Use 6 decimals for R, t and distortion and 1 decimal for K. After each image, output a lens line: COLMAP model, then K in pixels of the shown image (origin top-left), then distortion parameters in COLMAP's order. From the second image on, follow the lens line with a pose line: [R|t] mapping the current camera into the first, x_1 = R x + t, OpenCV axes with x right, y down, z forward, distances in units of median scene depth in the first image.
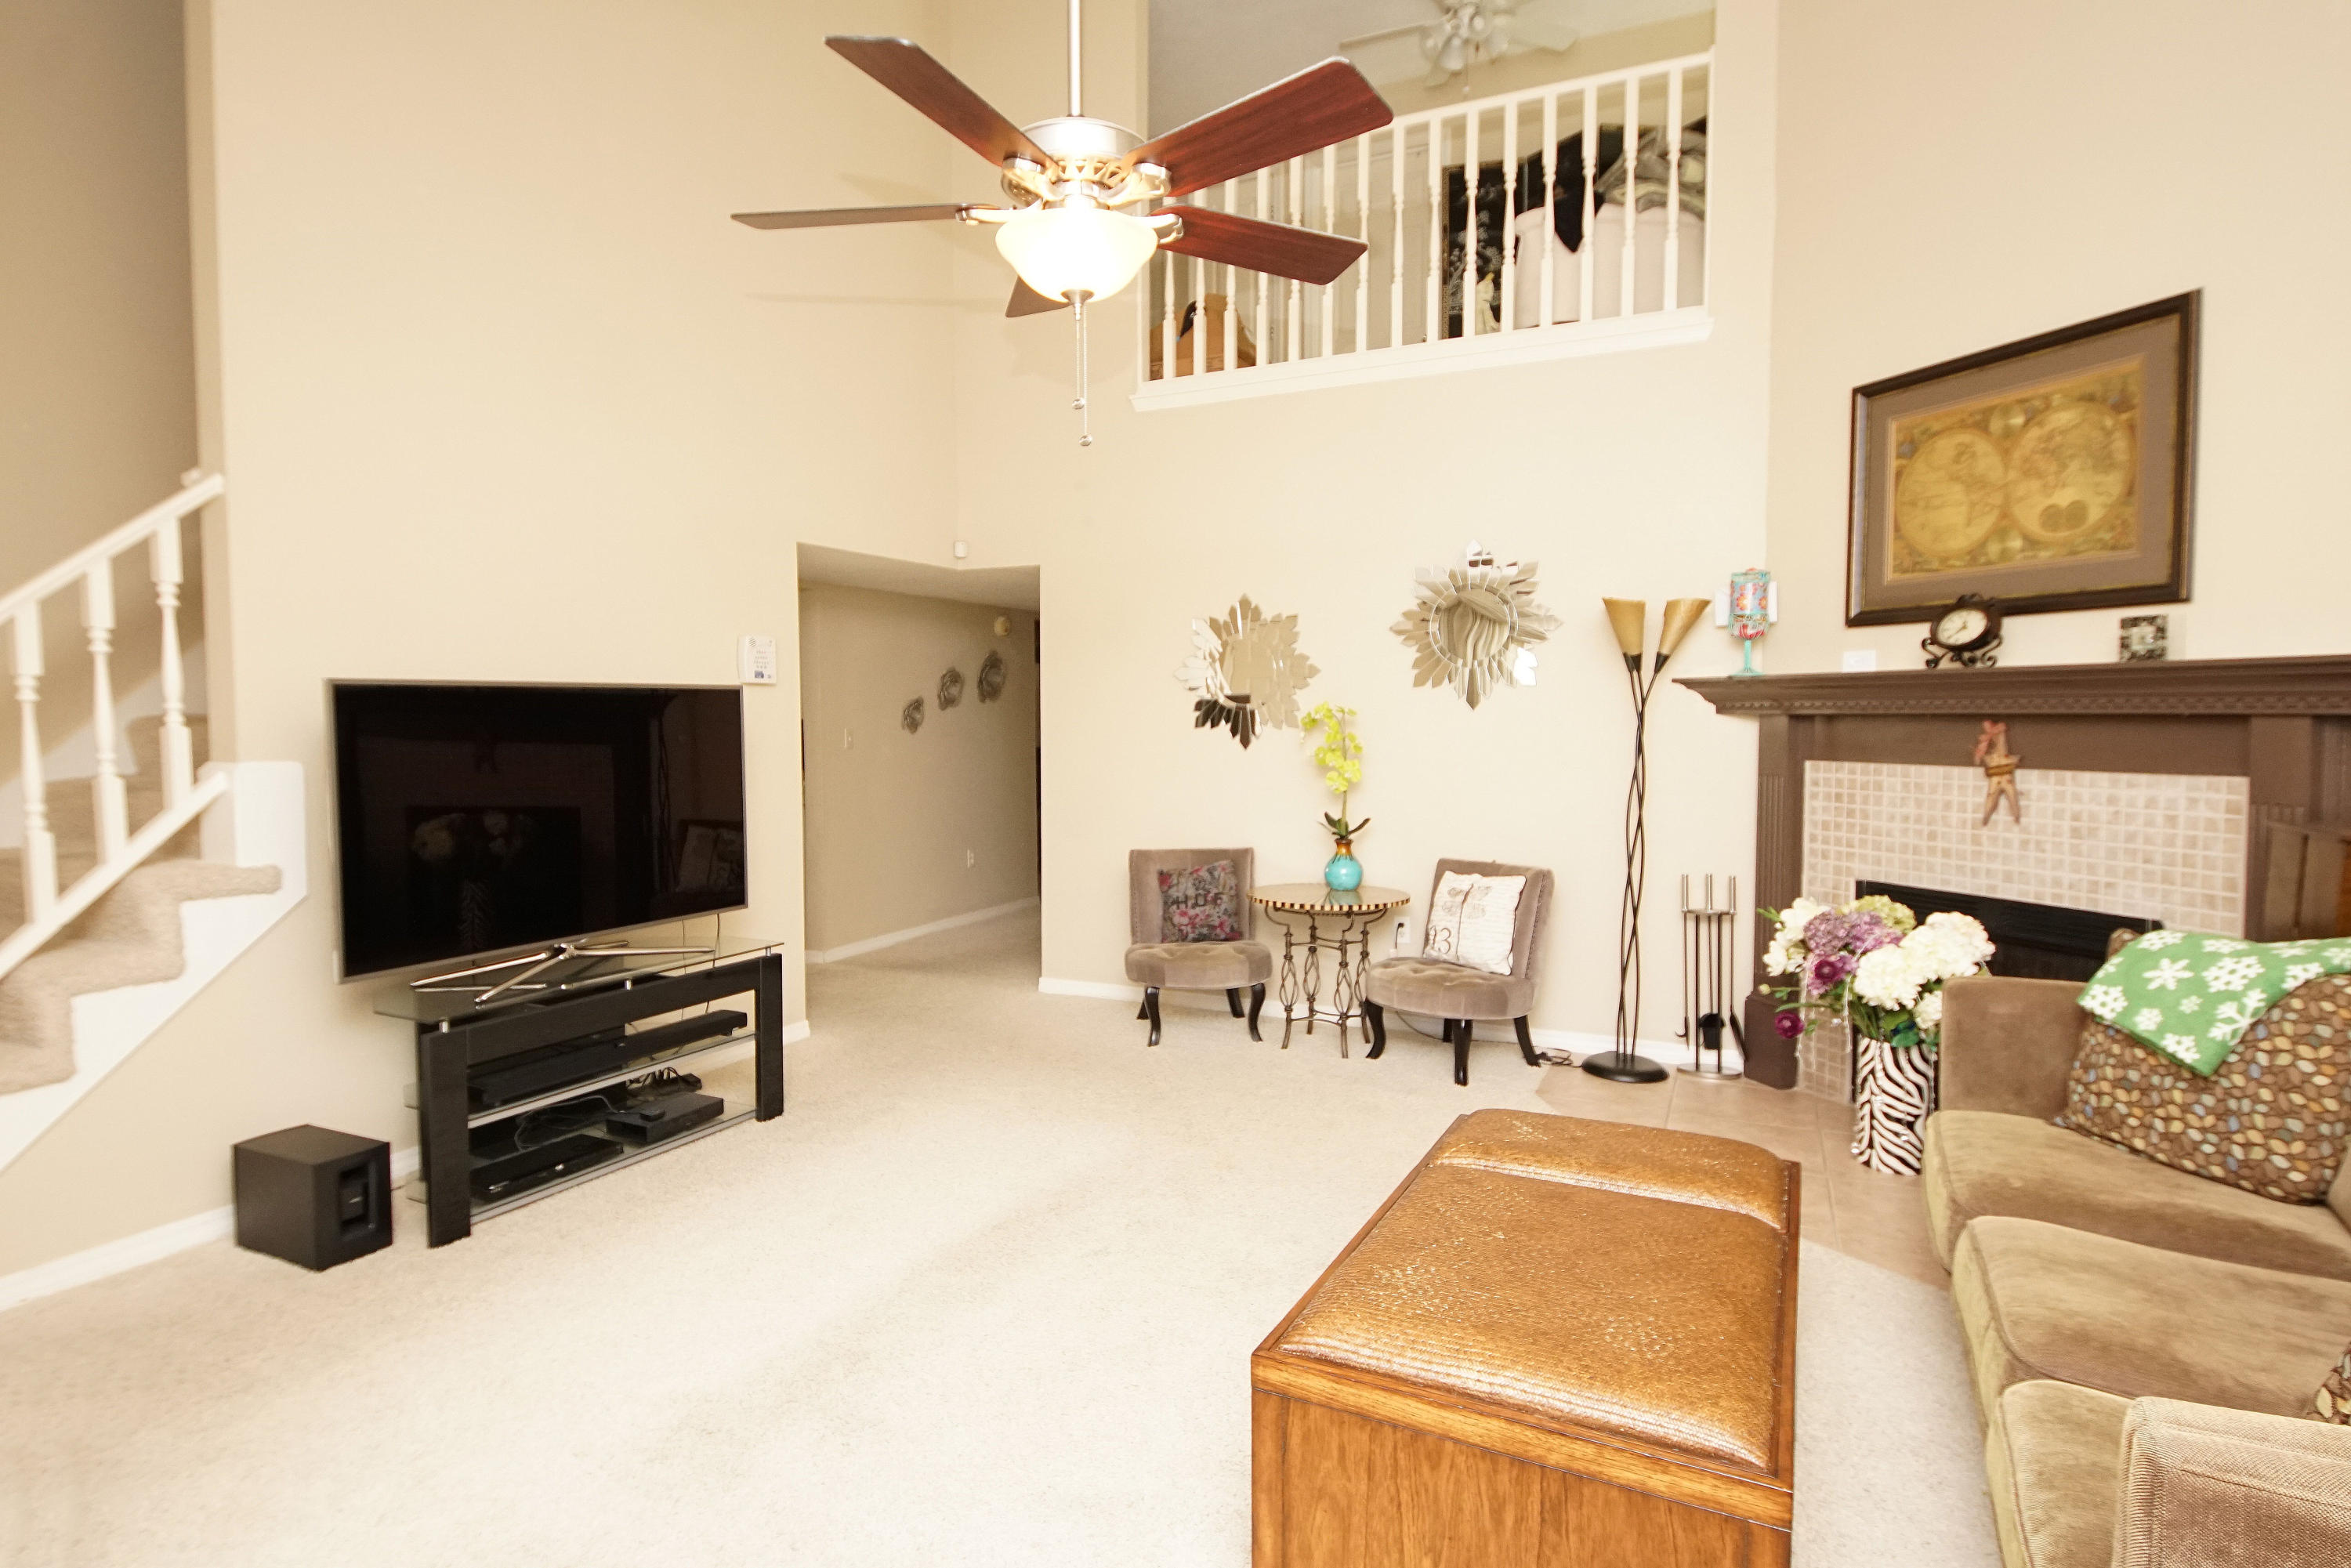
lens RADIAL K [[1259.9, 0, 1152.4], [0, 1259.9, 767.8], [0, 0, 1]] dist [0.016561, -0.016242]
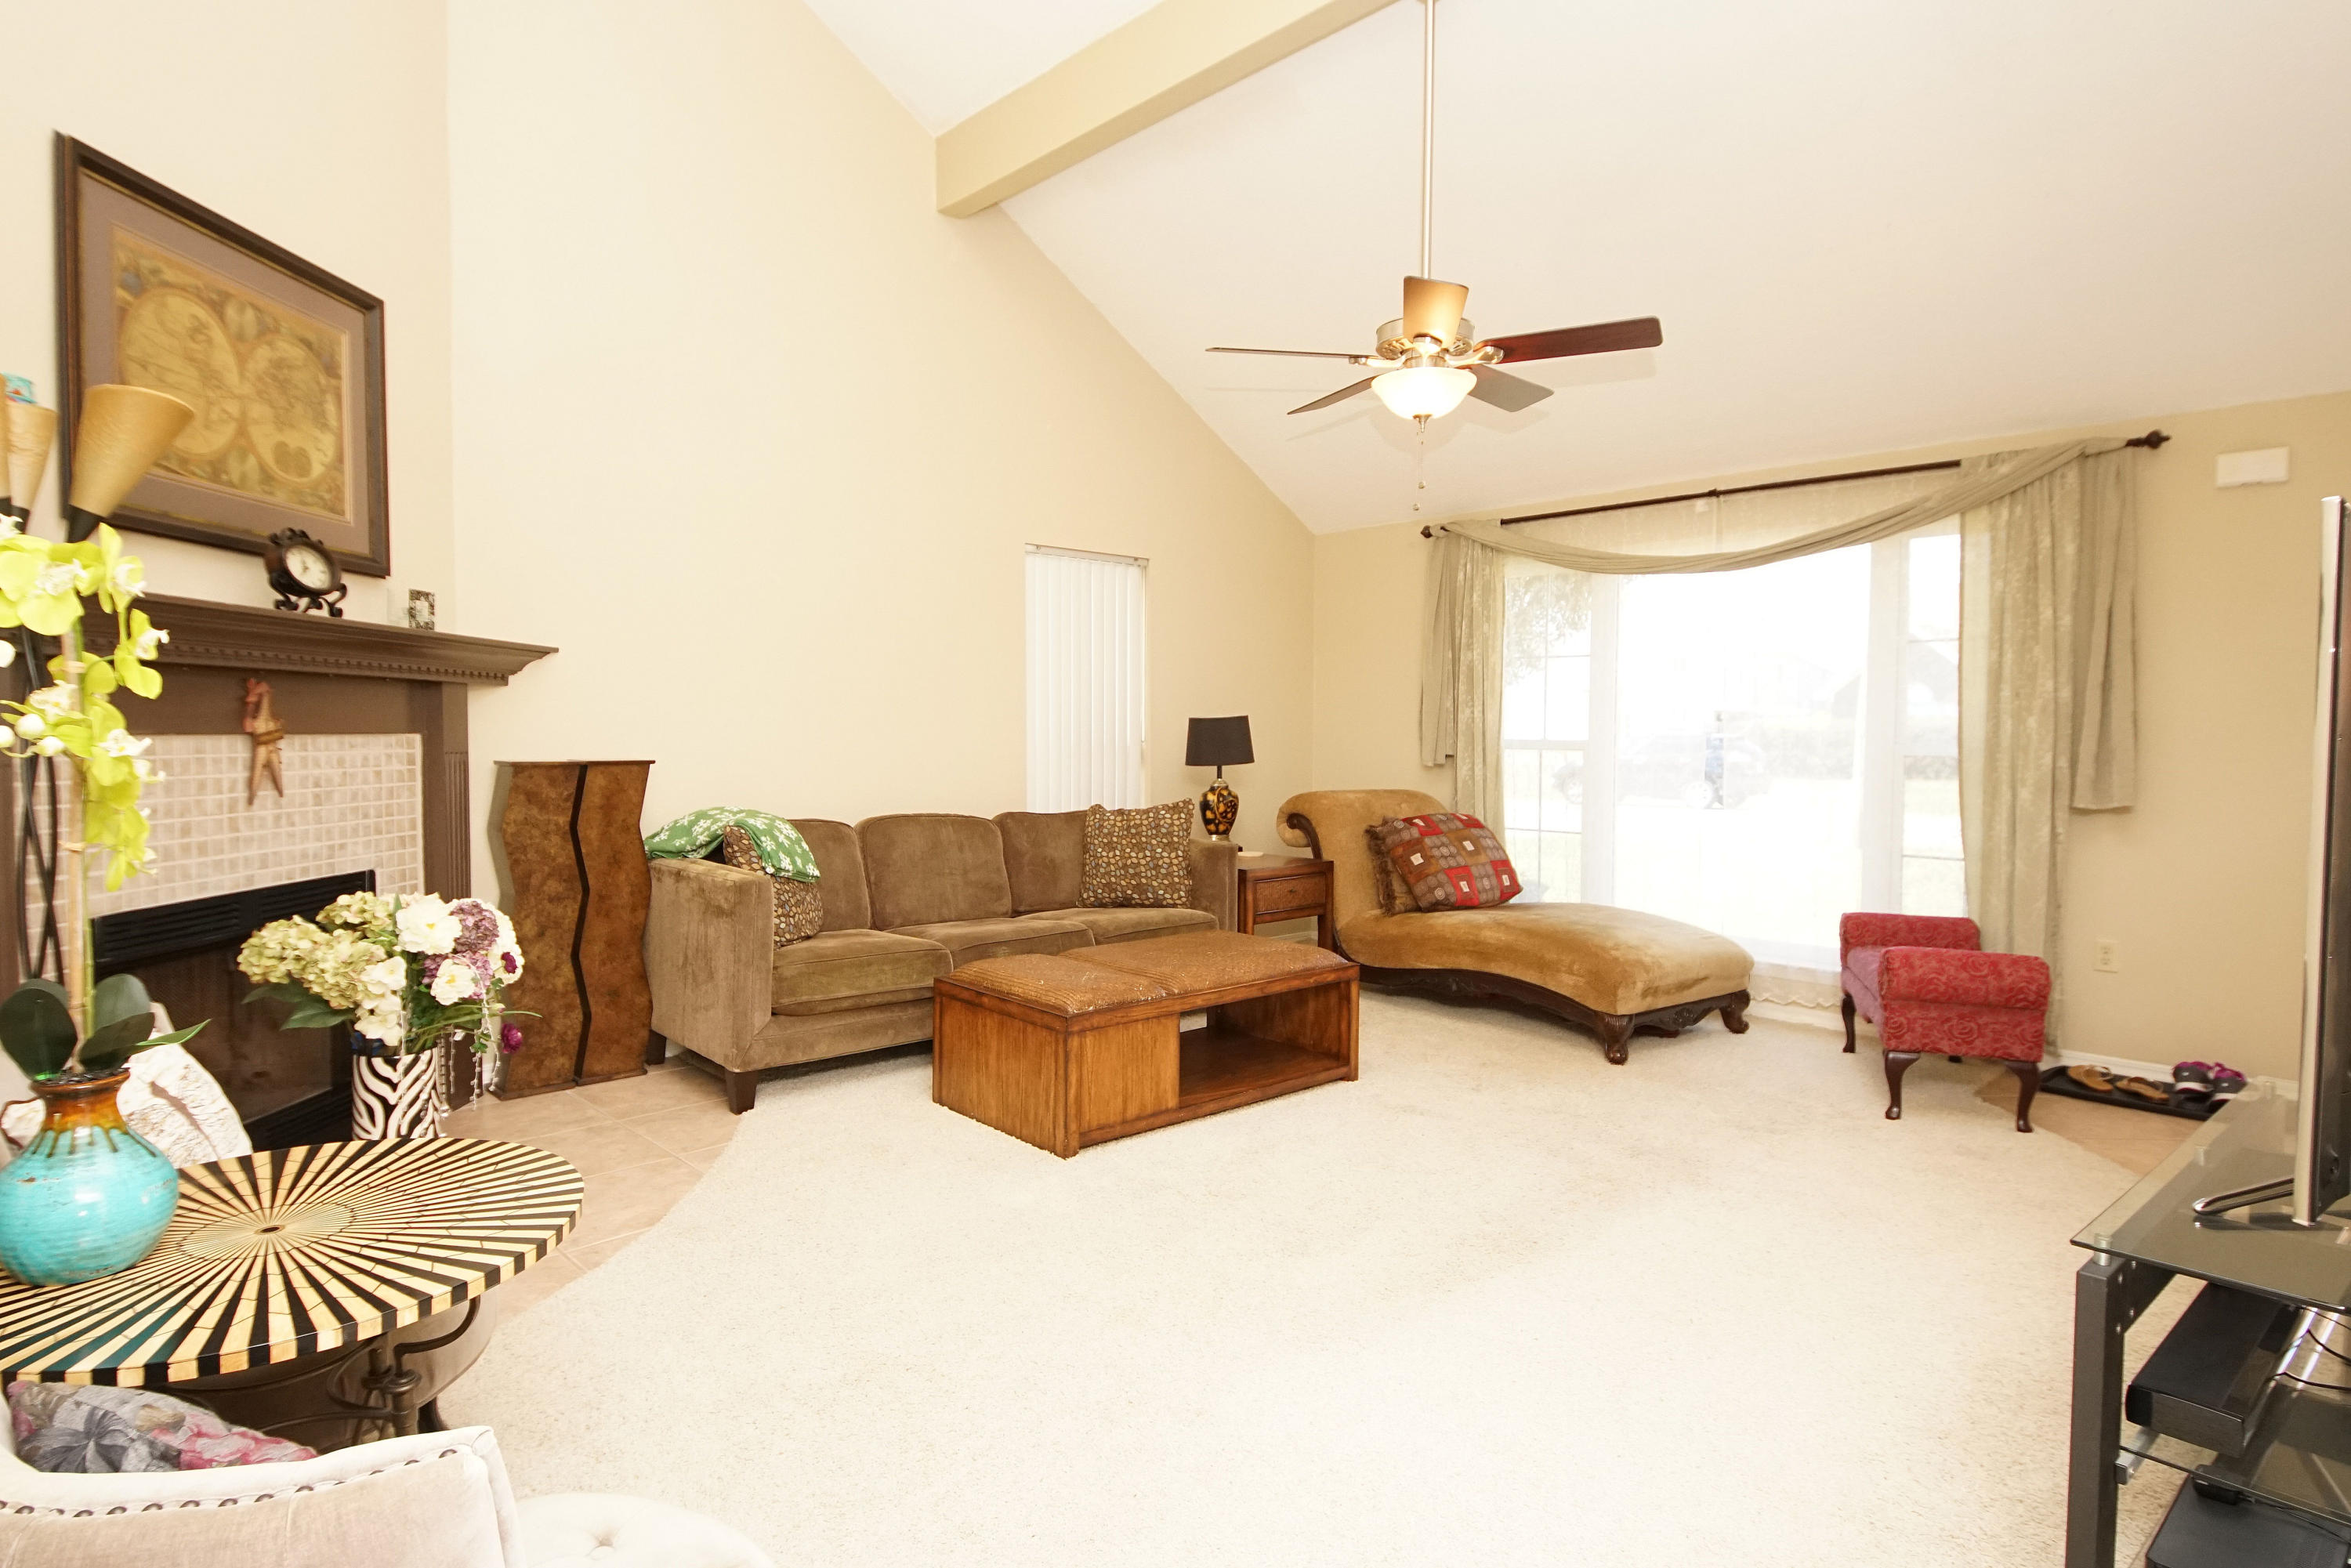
lens RADIAL K [[1259.9, 0, 1158.6], [0, 1259.9, 773.7], [0, 0, 1]] dist [0.016561, -0.016242]
pose [[-0.934318, -0.017183, 0.356027, -0.193047], [0.008639, 0.997452, 0.070812, -0.028414], [-0.356336, 0.069237, -0.931789, 1.565529]]
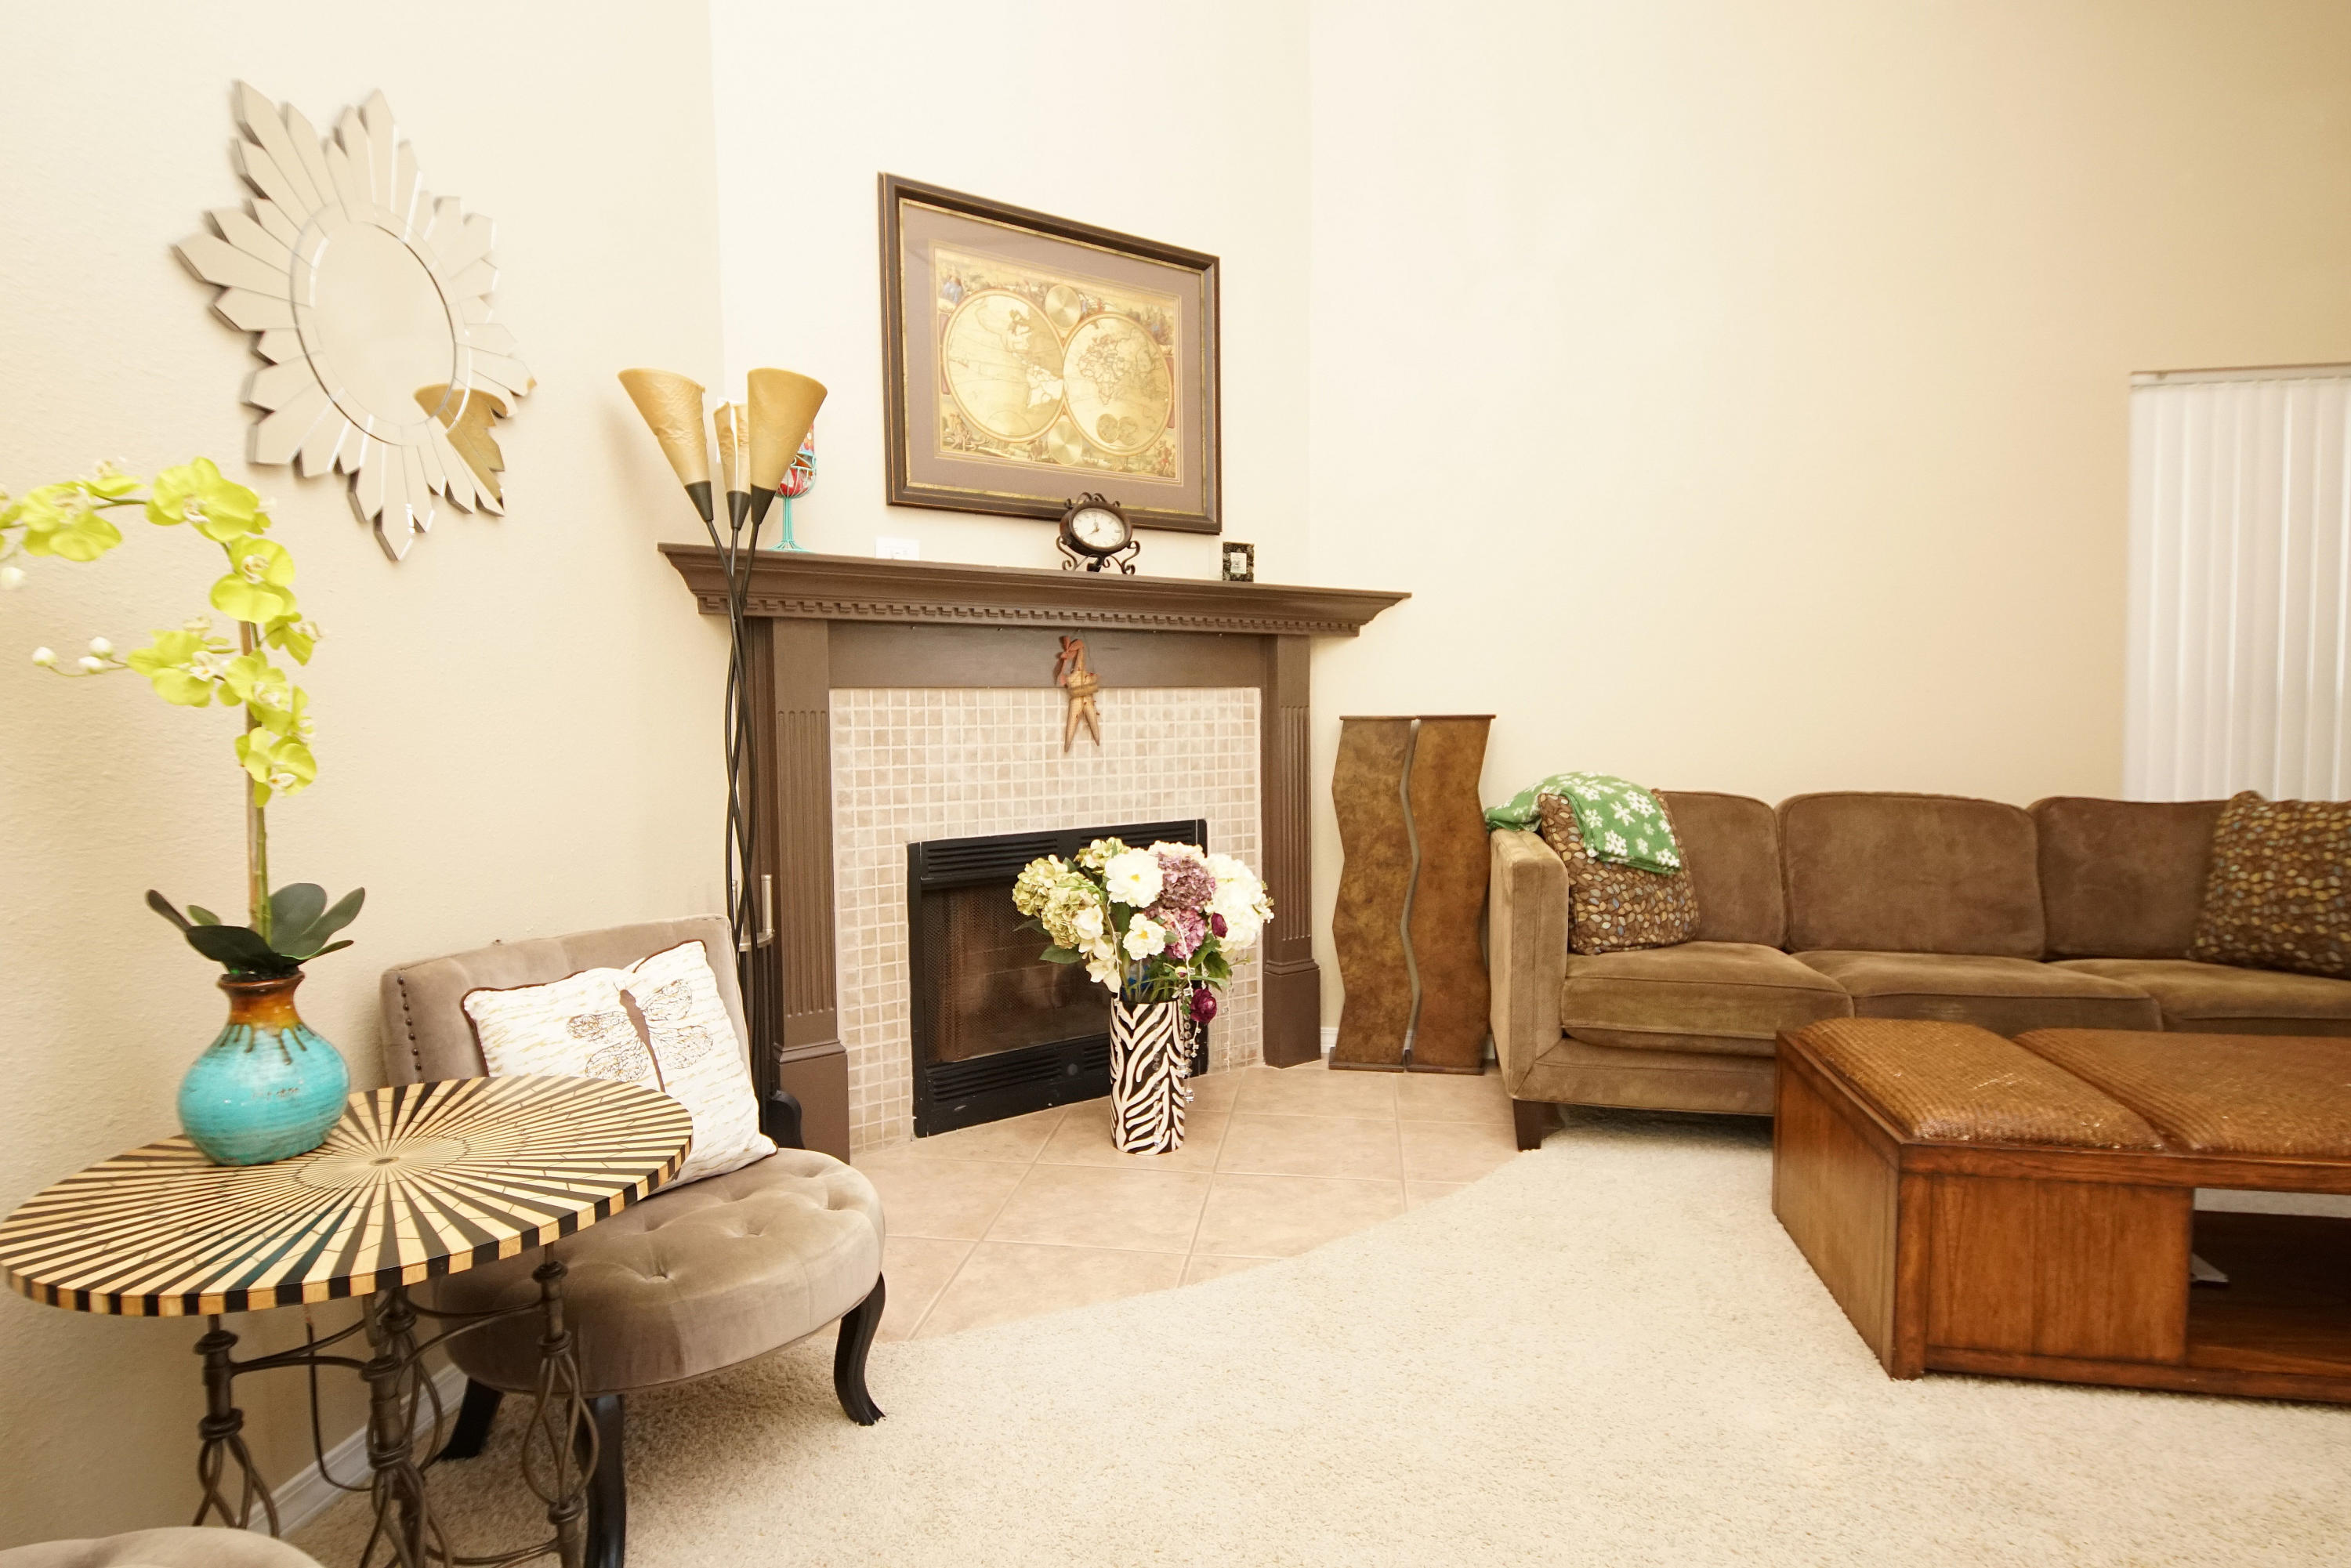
lens RADIAL K [[1259.9, 0, 1145.4], [0, 1259.9, 776.5], [0, 0, 1]] dist [0.016561, -0.016242]
pose [[-0.277683, -0.053120, 0.959203, -0.228406], [0.047921, 0.996461, 0.069056, 0.003229], [-0.959477, 0.065142, -0.274155, 1.199964]]
